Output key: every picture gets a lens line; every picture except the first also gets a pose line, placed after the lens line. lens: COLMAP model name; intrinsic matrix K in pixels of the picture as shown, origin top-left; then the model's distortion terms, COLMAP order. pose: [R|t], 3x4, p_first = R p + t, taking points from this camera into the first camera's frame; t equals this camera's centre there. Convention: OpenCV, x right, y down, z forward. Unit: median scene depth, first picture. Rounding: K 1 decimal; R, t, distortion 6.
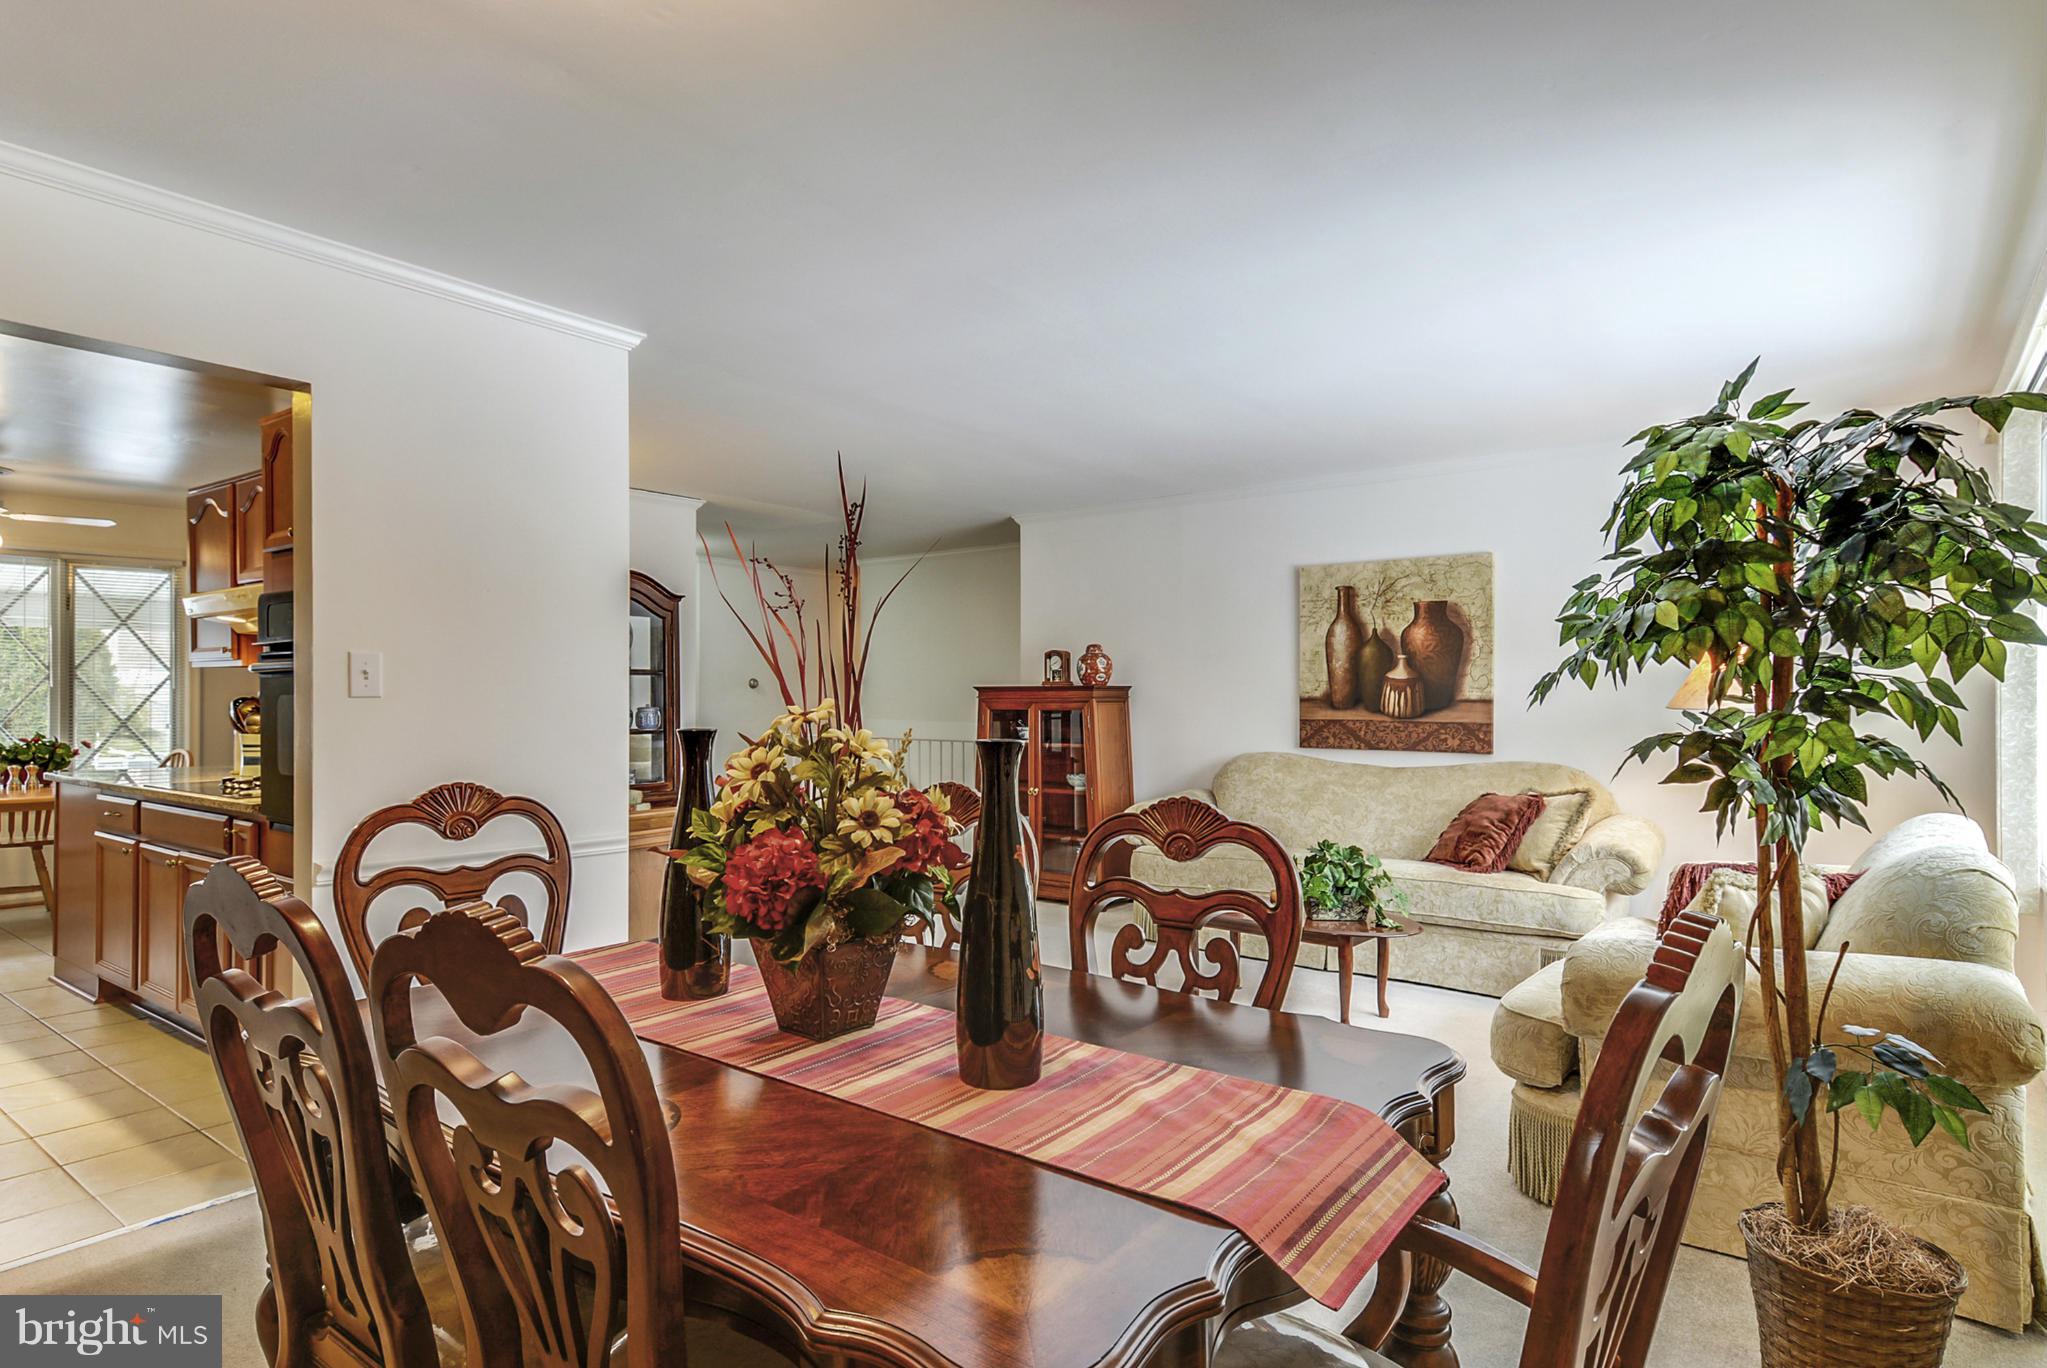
lens RADIAL K [[1095.7, 0, 1022.3], [0, 1095.7, 693.0], [0, 0, 1]] dist [-0.008543, -0.004900]
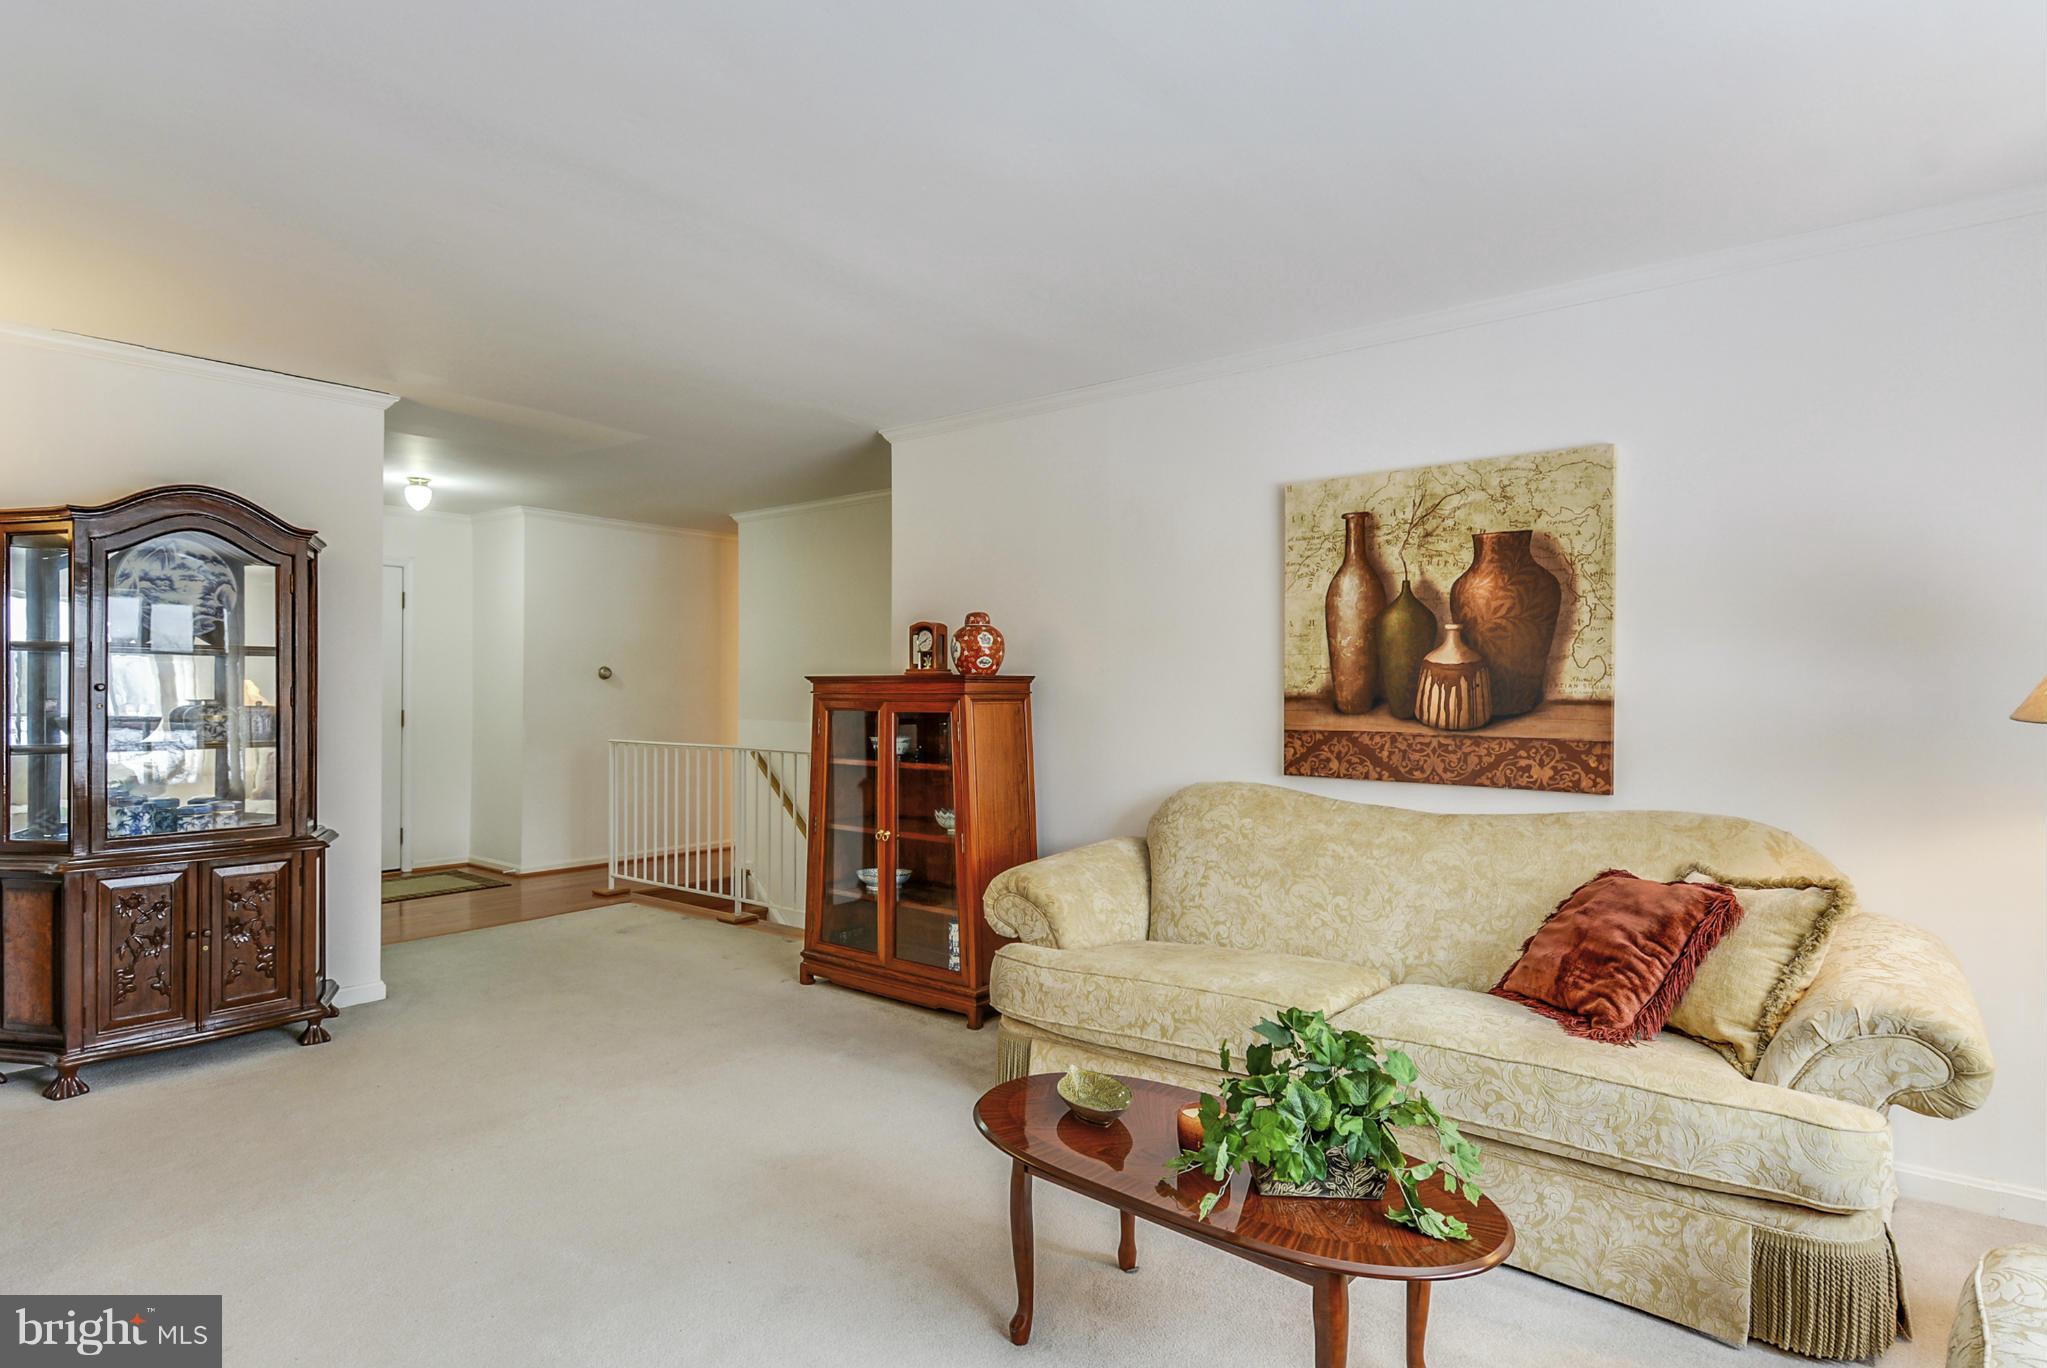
lens RADIAL K [[1095.7, 0, 1023.1], [0, 1095.7, 684.8], [0, 0, 1]] dist [-0.008543, -0.004900]
pose [[0.999591, 0.003142, -0.028430, 0.130367], [-0.003170, 0.999995, -0.000920, -0.000463], [0.028427, 0.001009, 0.999595, 0.397959]]
